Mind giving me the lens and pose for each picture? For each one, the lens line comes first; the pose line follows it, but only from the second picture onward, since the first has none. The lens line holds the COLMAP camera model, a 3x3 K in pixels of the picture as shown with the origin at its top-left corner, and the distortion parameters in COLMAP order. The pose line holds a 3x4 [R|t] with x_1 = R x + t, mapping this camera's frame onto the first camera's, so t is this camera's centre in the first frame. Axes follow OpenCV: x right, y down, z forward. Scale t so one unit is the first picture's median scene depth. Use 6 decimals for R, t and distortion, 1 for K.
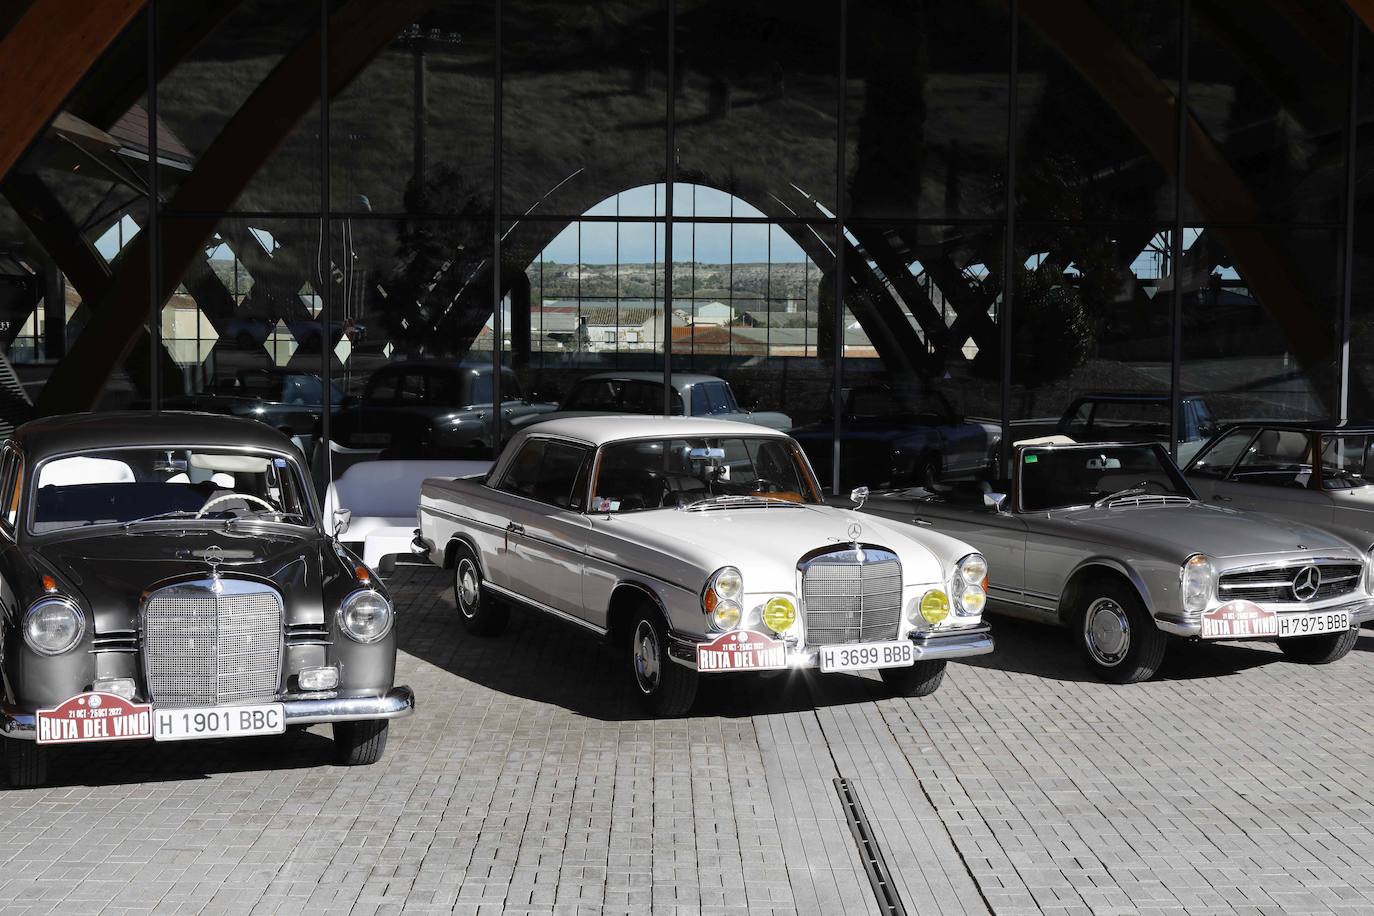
lens RADIAL K [[2082.3, 0, 679.0], [0, 2082.3, 460.4], [0, 0, 1]] dist [0.002151, 0.000000]
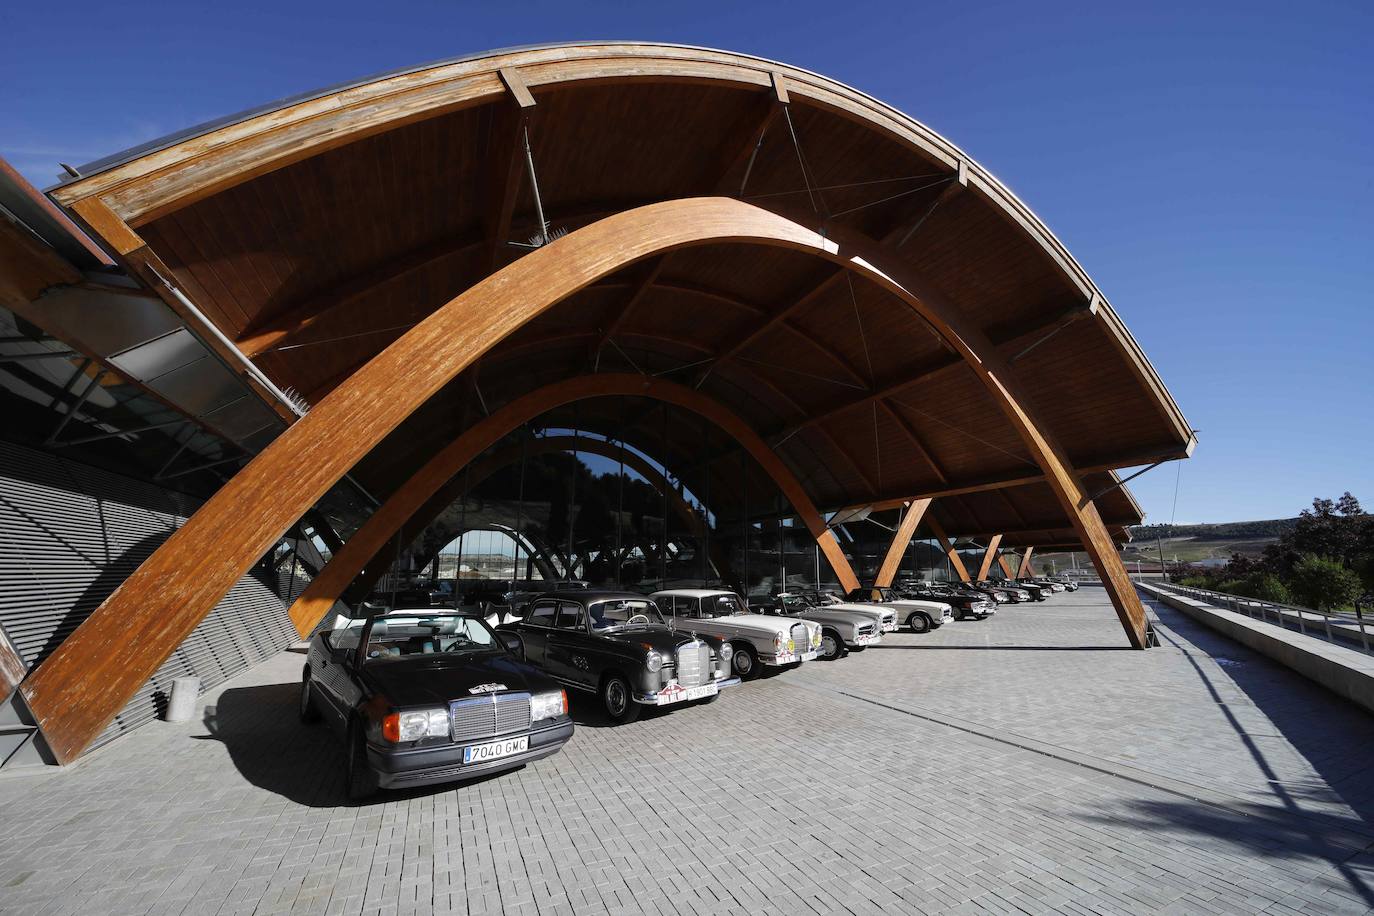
lens RADIAL K [[546.4, 0, 688.0], [0, 546.4, 456.9], [0, 0, 1]] dist [-0.034290, 0.005733]
pose [[0.902741, 0.085910, 0.421519, -0.460432], [0.031463, 0.964046, -0.263865, 0.005641], [-0.429032, 0.251464, 0.867581, 0.201000]]
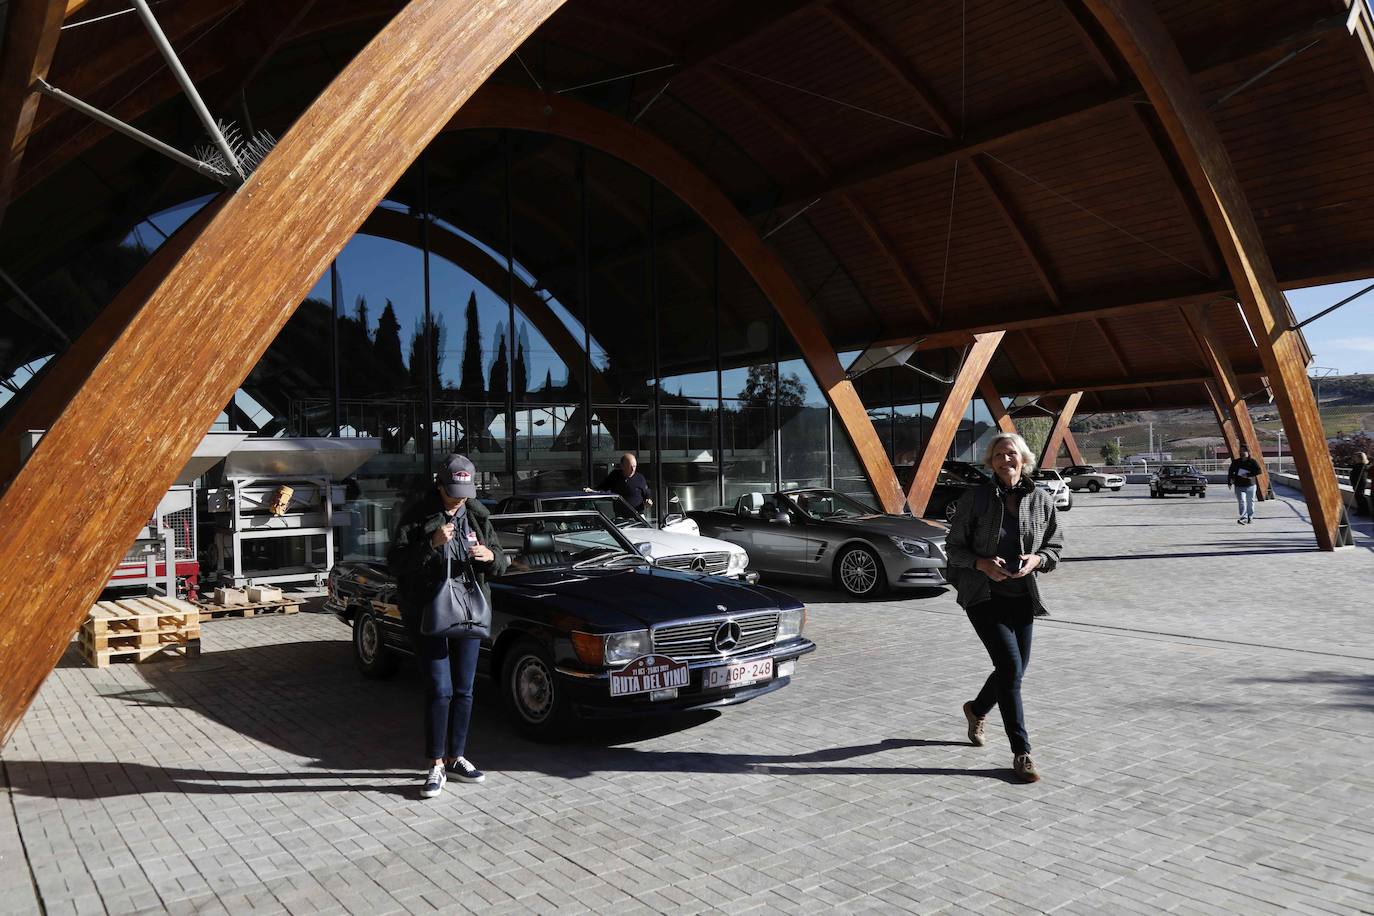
lens RADIAL K [[1063.5, 0, 679.5], [0, 1063.5, 492.9], [0, 0, 1]] dist [-0.016032, 0.012374]
pose [[0.797149, -0.039003, 0.602521, -0.757710], [0.069472, 0.997209, -0.027360, 0.025811], [-0.599772, 0.063668, 0.797634, 0.190638]]
